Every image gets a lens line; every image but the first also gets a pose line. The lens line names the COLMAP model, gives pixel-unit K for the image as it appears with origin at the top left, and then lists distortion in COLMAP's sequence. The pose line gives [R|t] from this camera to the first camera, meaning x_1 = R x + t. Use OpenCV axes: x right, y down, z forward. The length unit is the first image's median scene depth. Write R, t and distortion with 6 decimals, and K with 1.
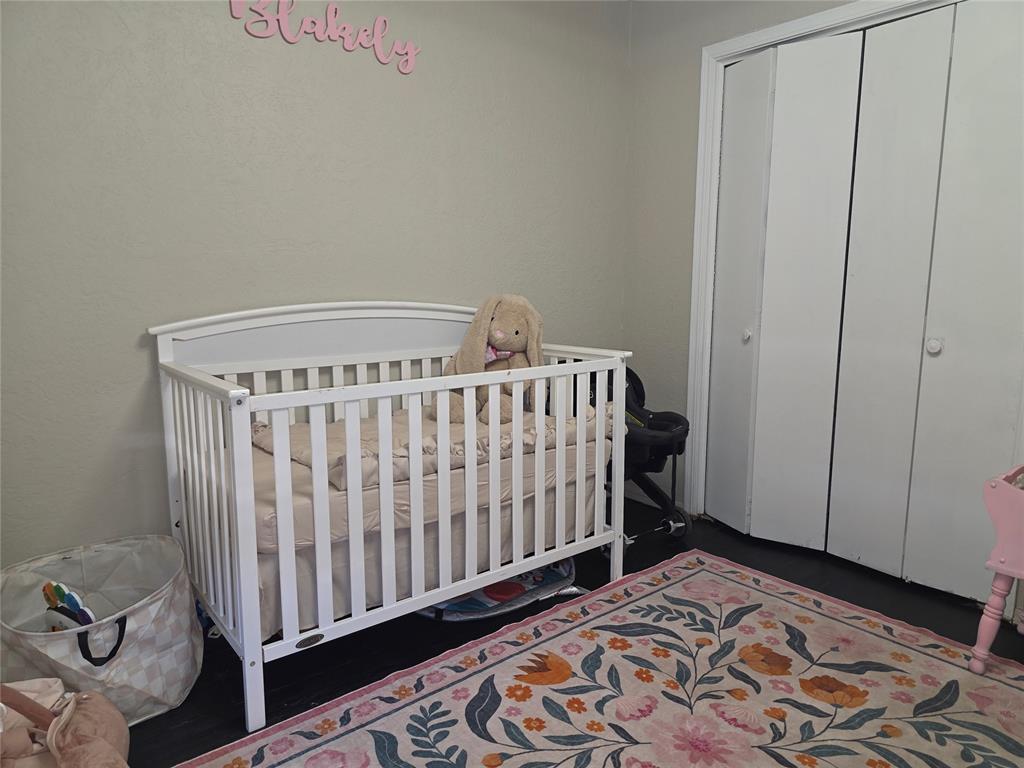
lens RADIAL K [[689.9, 0, 512.2], [0, 689.9, 387.7], [0, 0, 1]] dist [0.004318, 0.009622]
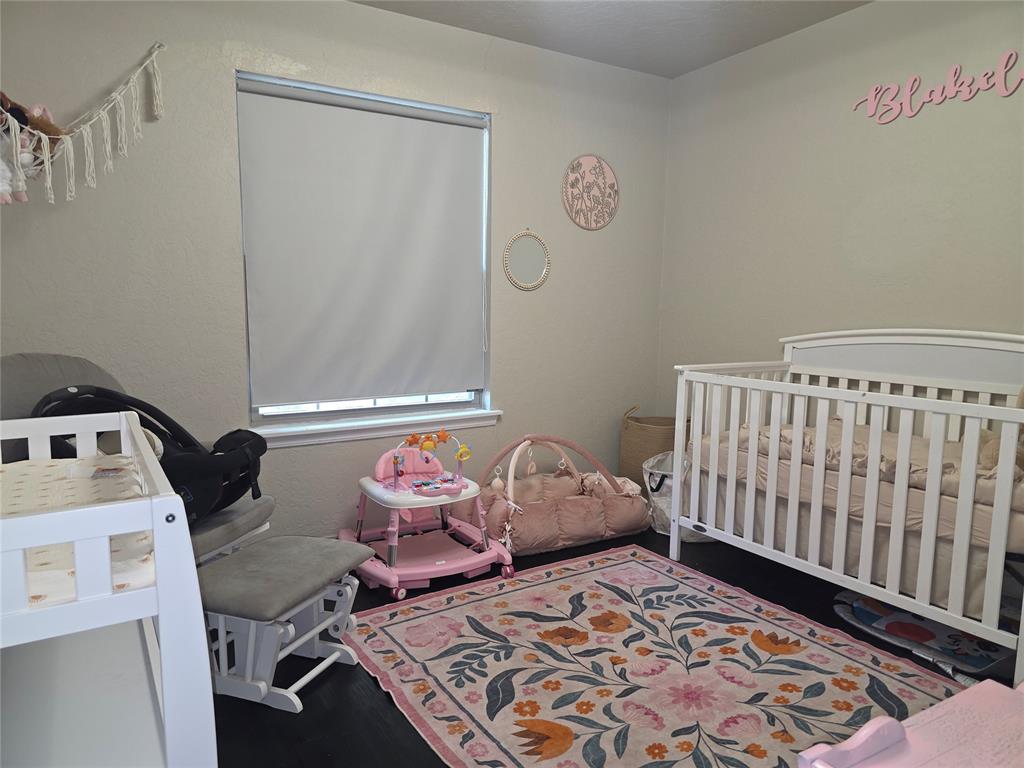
lens RADIAL K [[689.9, 0, 511.4], [0, 689.9, 383.0], [0, 0, 1]] dist [0.004318, 0.009622]
pose [[-0.103188, 0.125711, -0.986686, 1.247991], [-0.164705, 0.976127, 0.141591, -0.120402], [0.980930, 0.177123, -0.080020, 0.598227]]
